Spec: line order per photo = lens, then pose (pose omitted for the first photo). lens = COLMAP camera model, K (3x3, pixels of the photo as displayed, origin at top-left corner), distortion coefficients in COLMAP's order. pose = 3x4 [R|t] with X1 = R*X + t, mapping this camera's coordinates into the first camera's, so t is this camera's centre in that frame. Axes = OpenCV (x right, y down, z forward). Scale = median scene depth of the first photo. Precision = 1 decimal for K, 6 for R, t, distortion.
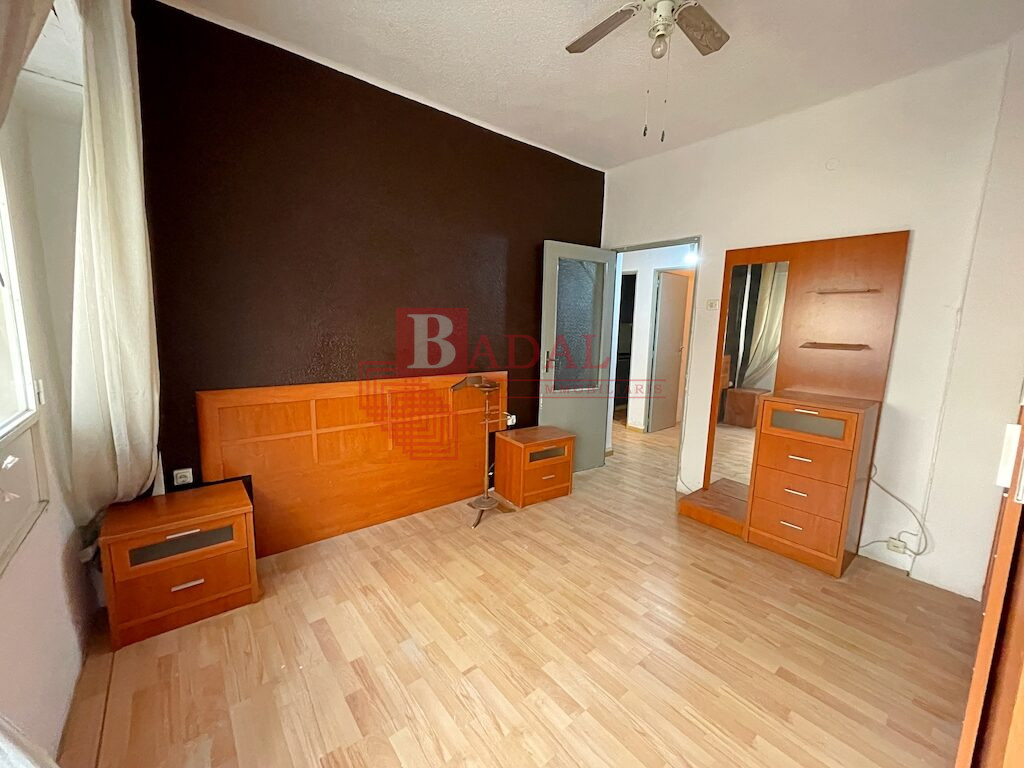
lens RADIAL K [[411.5, 0, 513.3], [0, 411.5, 383.7], [0, 0, 1]] dist [-0.003061, 0.000184]
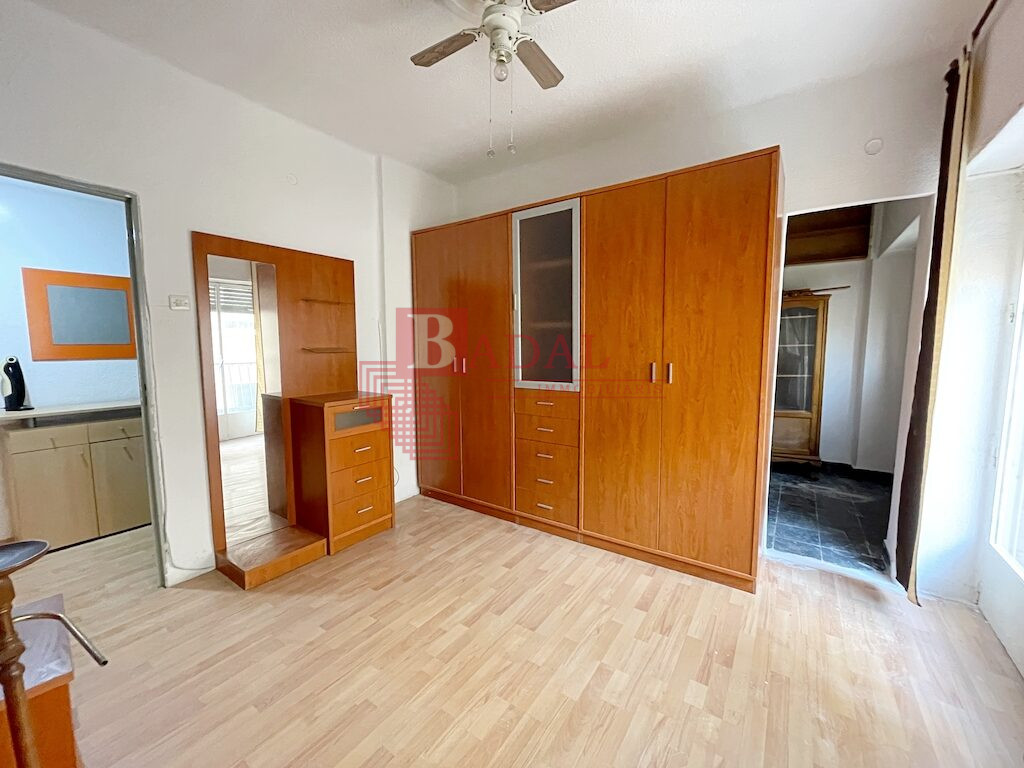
lens RADIAL K [[411.5, 0, 513.3], [0, 411.5, 383.7], [0, 0, 1]] dist [-0.003061, 0.000184]
pose [[-0.271873, -0.119250, 0.954916, -0.534262], [0.134620, 0.977823, 0.160438, -0.134958], [-0.952871, 0.172170, -0.249790, 0.960448]]
